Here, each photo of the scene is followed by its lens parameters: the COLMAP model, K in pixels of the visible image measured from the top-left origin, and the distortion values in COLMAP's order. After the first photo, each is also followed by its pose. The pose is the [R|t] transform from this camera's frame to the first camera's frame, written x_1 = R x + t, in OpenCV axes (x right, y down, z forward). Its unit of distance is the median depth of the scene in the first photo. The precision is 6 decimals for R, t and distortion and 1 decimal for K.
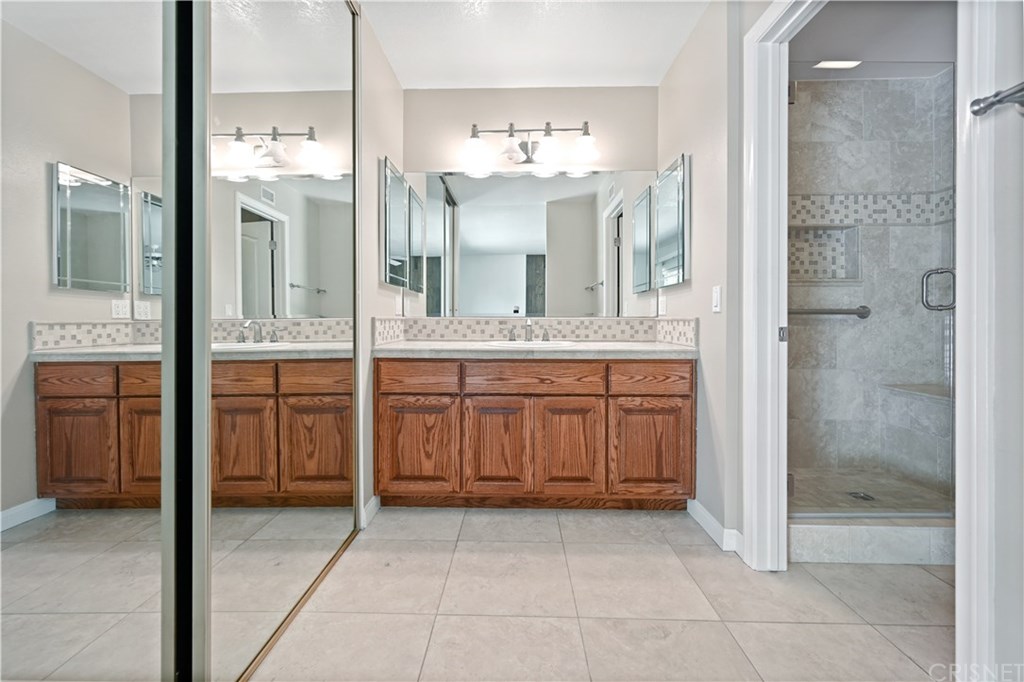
lens RADIAL K [[406.5, 0, 508.6], [0, 406.5, 321.6], [0, 0, 1]] dist [-0.001708, 0.000318]
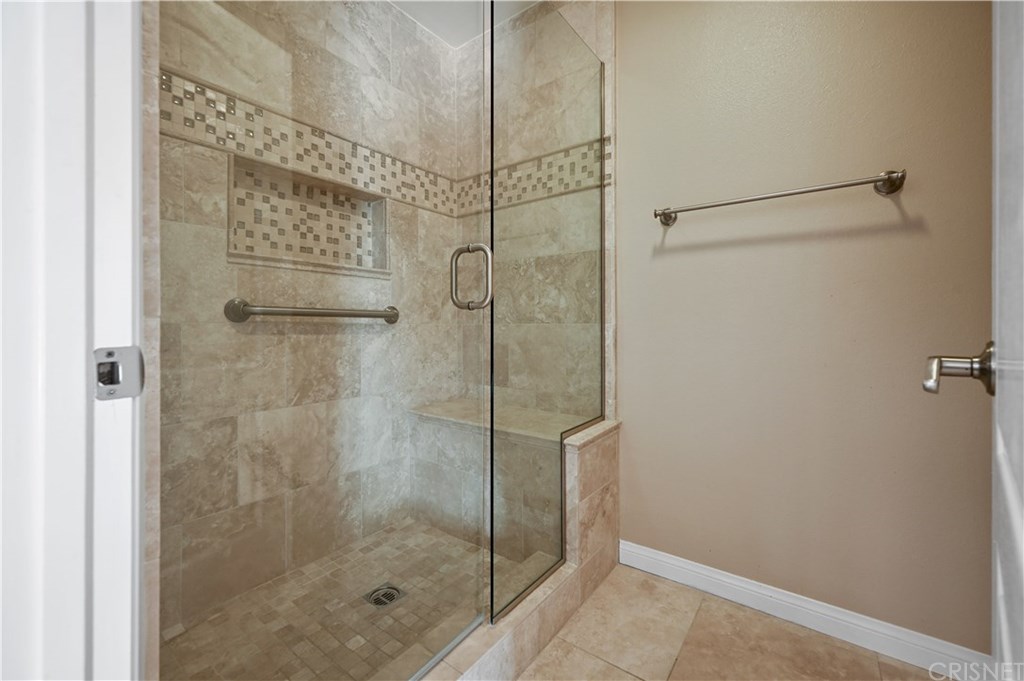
lens RADIAL K [[409.2, 0, 510.1], [0, 409.2, 326.1], [0, 0, 1]] dist [-0.001546, 0.000731]
pose [[0.575669, -0.000357, 0.817683, 0.384333], [0.003489, 0.999992, -0.002019, -0.000781], [-0.817675, 0.004015, 0.575666, 0.389497]]
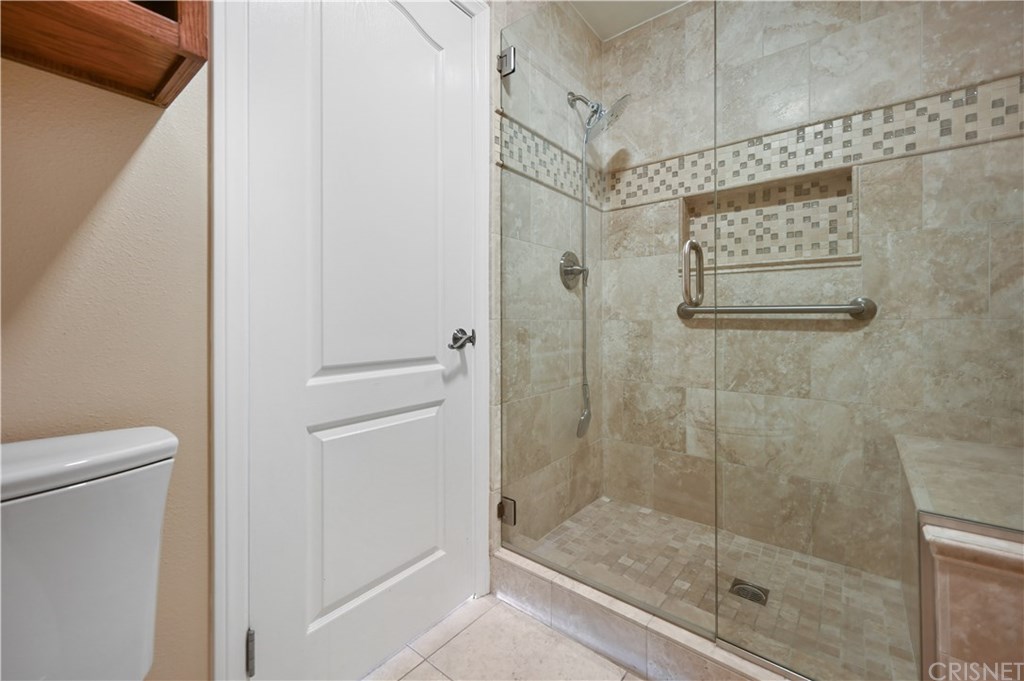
lens RADIAL K [[409.2, 0, 498.5], [0, 409.2, 317.9], [0, 0, 1]] dist [-0.001546, 0.000731]
pose [[0.797085, -0.002665, -0.603861, 0.808407], [0.000303, 0.999992, -0.004013, -0.007809], [0.603867, 0.003016, 0.797080, 0.196589]]
